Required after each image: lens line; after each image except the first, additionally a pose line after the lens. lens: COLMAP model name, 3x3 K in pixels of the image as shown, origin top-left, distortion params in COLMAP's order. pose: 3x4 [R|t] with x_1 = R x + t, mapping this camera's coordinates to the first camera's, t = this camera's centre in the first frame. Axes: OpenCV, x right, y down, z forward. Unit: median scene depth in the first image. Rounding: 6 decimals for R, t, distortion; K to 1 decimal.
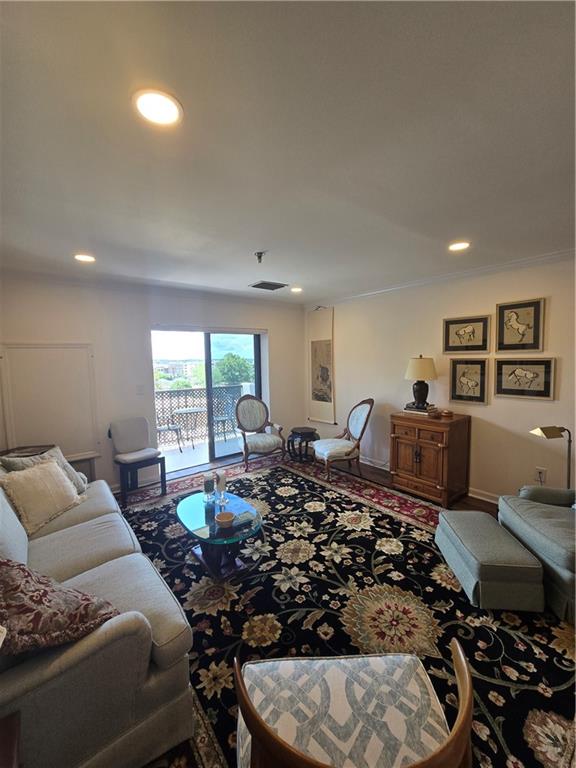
lens RADIAL K [[314.4, 0, 288.1], [0, 314.4, 382.0], [0, 0, 1]] dist [-0.010736, 0.003406]
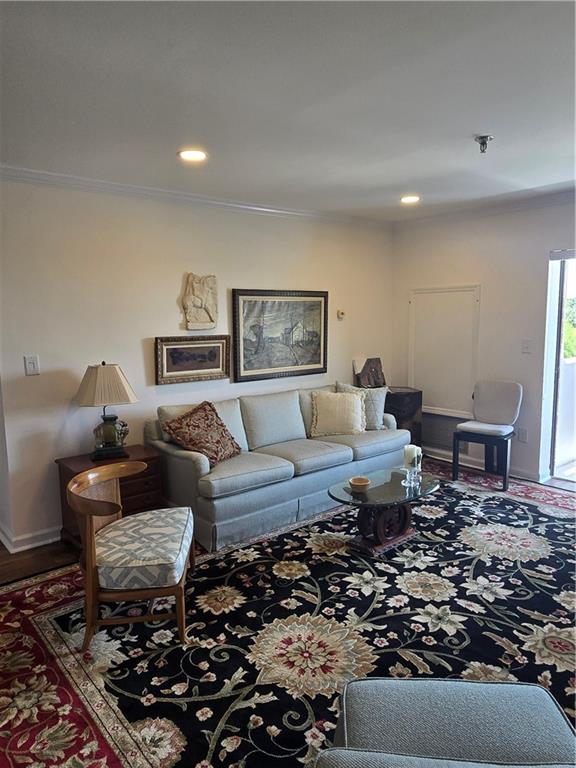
lens RADIAL K [[520.0, 0, 288.3], [0, 520.0, 388.0], [0, 0, 1]] dist [-0.003406, 0.001533]
pose [[0.033976, 0.158234, -0.986817, 0.887035], [-0.064908, 0.985652, 0.155812, -0.040590], [0.997313, 0.058758, 0.043759, 0.512918]]
